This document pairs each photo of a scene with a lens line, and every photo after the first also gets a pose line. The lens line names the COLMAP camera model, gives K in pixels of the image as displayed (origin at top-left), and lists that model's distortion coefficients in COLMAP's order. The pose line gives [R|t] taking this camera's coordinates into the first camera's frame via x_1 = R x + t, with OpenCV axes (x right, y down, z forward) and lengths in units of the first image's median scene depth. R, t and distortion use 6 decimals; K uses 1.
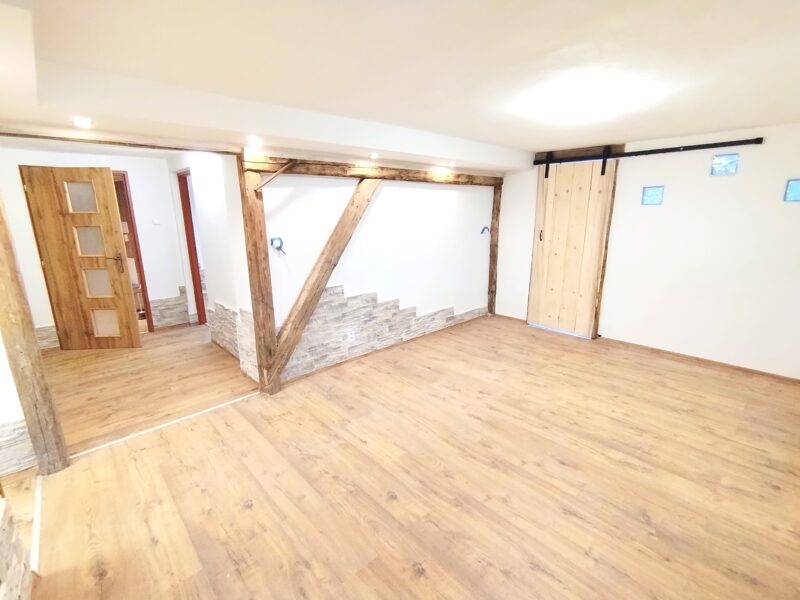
lens RADIAL K [[378.1, 0, 400.0], [0, 378.1, 300.0], [0, 0, 1]] dist [0.002880, 0.000325]
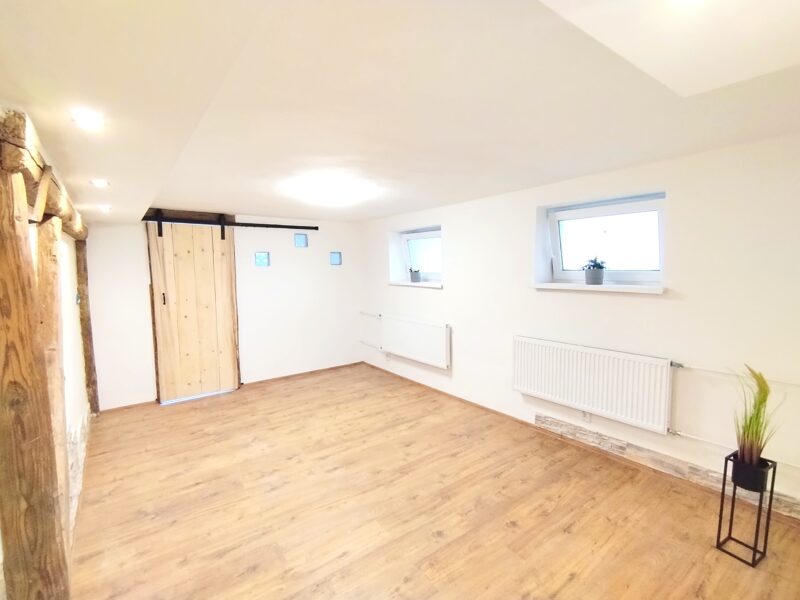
lens RADIAL K [[376.0, 0, 397.6], [0, 376.0, 298.2], [0, 0, 1]] dist [-0.001922, 0.000098]
pose [[0.112707, -0.080239, 0.990383, -0.652844], [0.239771, 0.969475, 0.051259, -0.127244], [-0.964265, 0.231688, 0.128505, 0.529414]]
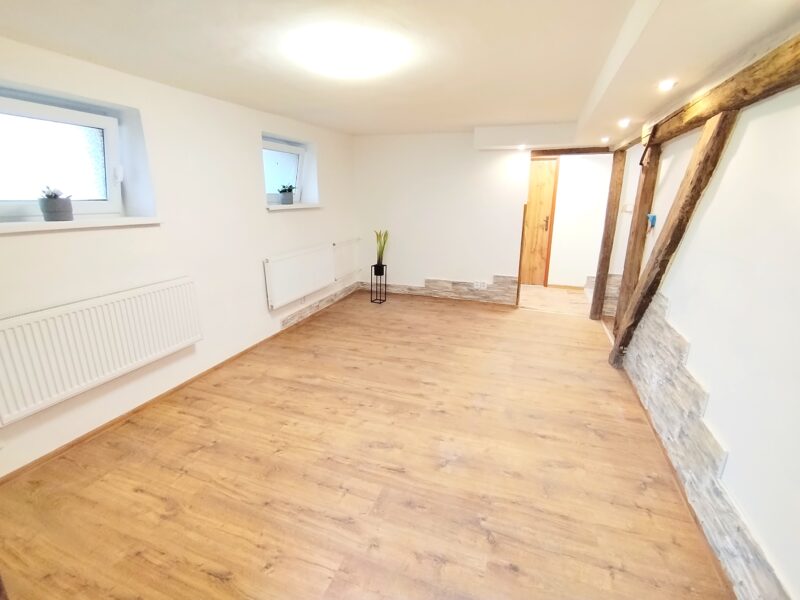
lens RADIAL K [[376.0, 0, 397.6], [0, 376.0, 298.2], [0, 0, 1]] dist [-0.001922, 0.000098]
pose [[-0.896893, 0.126299, -0.423829, 0.618463], [-0.093087, 0.882969, 0.460109, -0.338908], [0.432340, 0.452121, -0.780172, 1.486349]]
